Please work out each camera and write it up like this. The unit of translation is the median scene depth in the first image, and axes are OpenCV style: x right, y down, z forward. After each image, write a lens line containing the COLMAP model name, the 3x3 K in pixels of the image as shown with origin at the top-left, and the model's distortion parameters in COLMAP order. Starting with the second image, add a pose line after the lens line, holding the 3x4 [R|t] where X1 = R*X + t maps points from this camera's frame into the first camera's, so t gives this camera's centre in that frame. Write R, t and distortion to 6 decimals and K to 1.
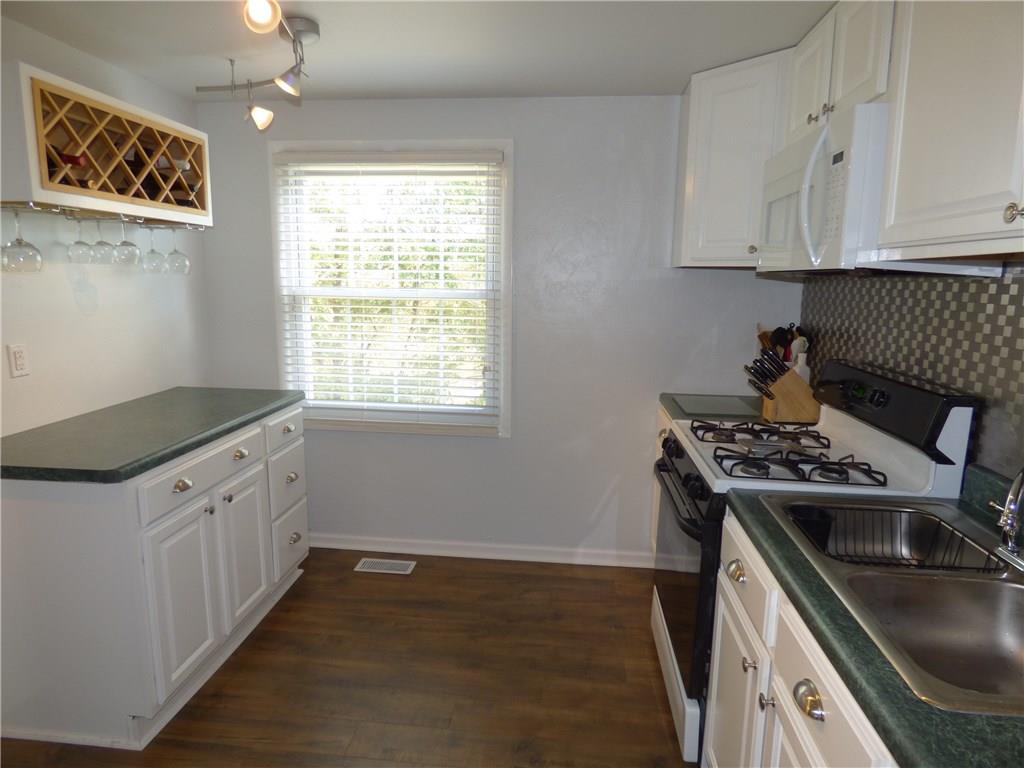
lens RADIAL K [[615.8, 0, 512.0], [0, 615.8, 384.0], [0, 0, 1]] dist [-0.001818, -0.001448]
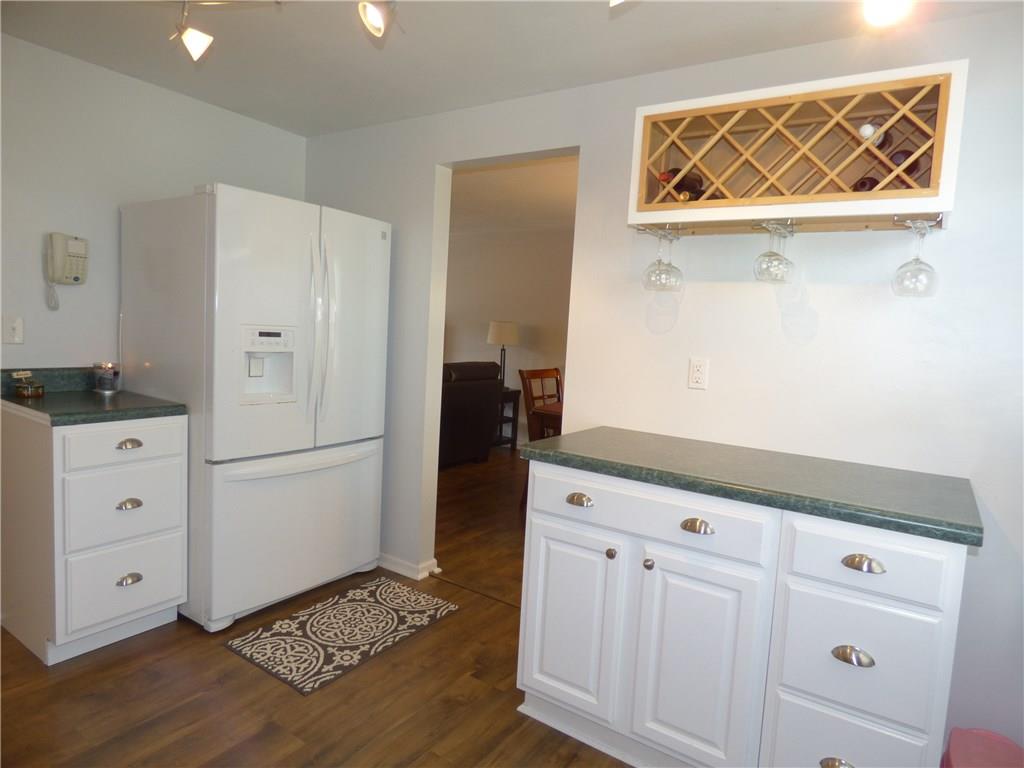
lens RADIAL K [[615.8, 0, 512.0], [0, 615.8, 384.0], [0, 0, 1]] dist [-0.001818, -0.001448]
pose [[-0.461408, 0.058662, -0.885247, 0.315284], [-0.210949, 0.961941, 0.173695, -0.139748], [0.861744, 0.266886, -0.431473, 1.190706]]
